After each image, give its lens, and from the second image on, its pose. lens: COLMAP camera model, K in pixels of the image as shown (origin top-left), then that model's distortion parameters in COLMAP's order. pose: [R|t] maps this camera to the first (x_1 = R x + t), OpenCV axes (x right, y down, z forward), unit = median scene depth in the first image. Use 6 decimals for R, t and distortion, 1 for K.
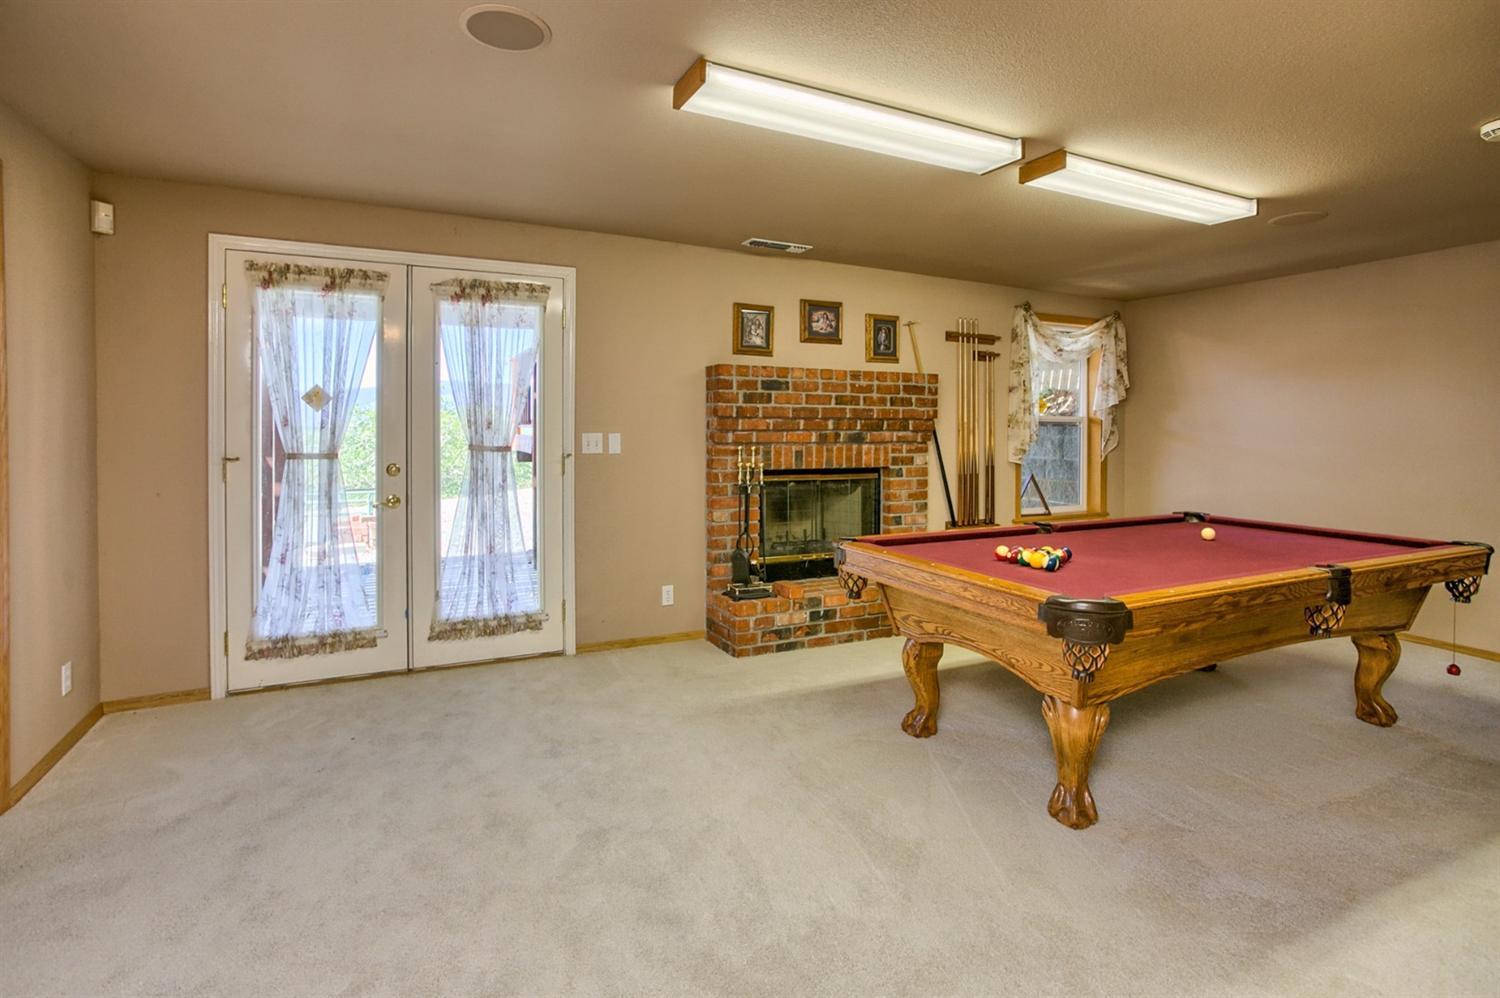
lens RADIAL K [[737.6, 0, 748.9], [0, 737.6, 462.2], [0, 0, 1]] dist [-0.075740, 0.041384]
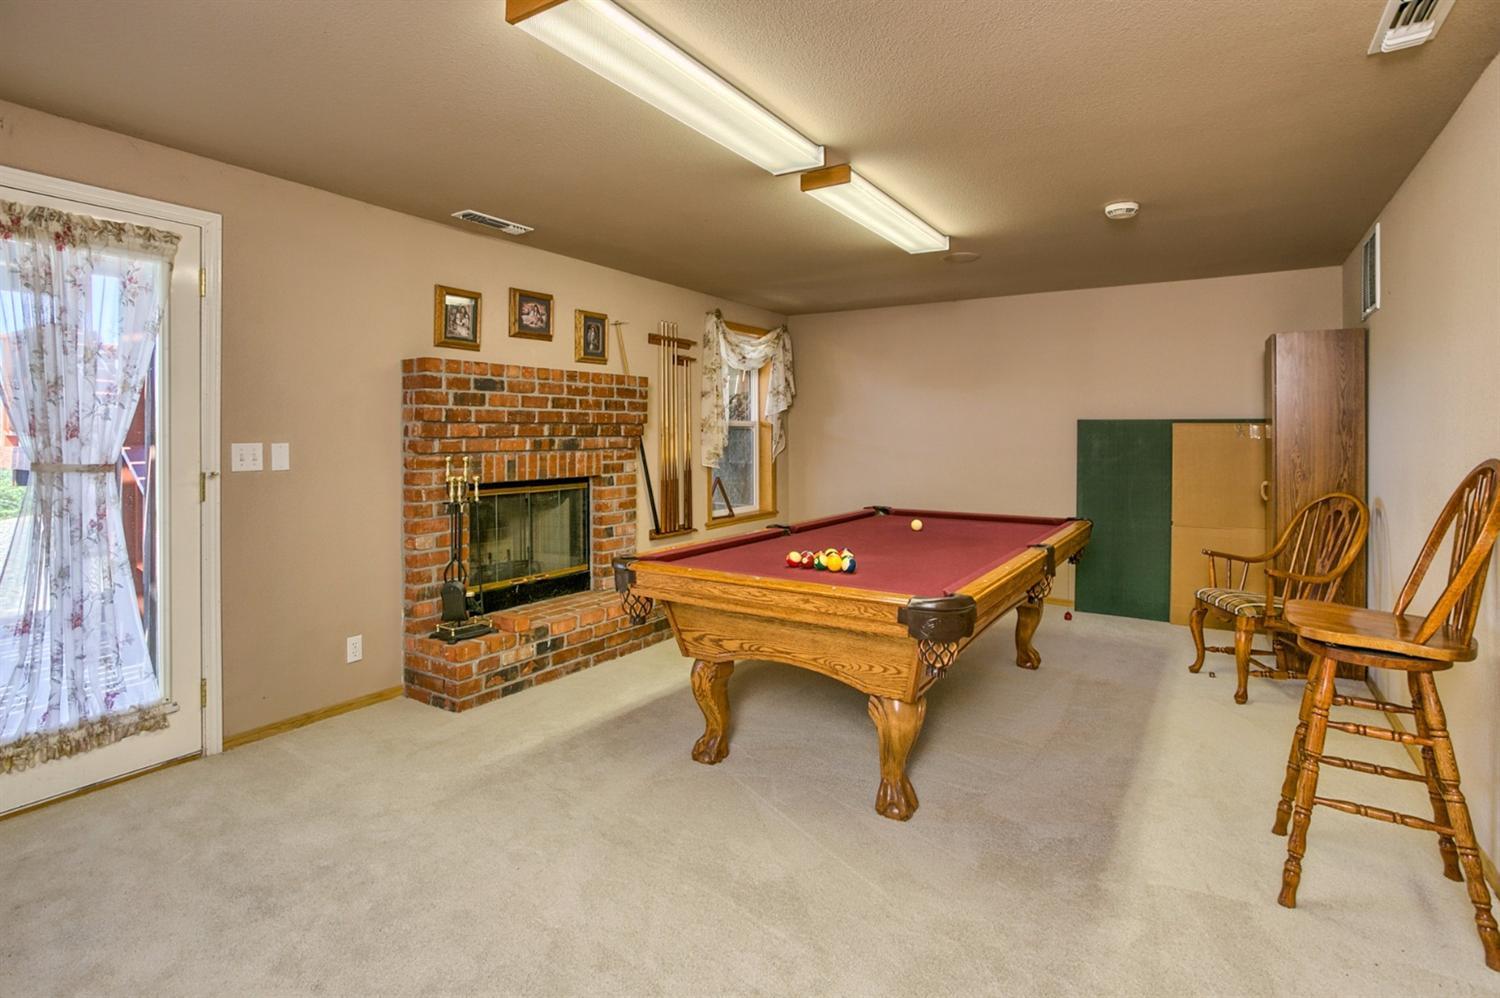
lens RADIAL K [[742.1, 0, 750.1], [0, 742.1, 450.0], [0, 0, 1]] dist [-0.058082, 0.030776]
pose [[0.854023, -0.016514, 0.519972, -0.153846], [0.028194, 0.999496, -0.014564, -0.007479], [-0.519470, 0.027099, 0.854059, 0.114038]]
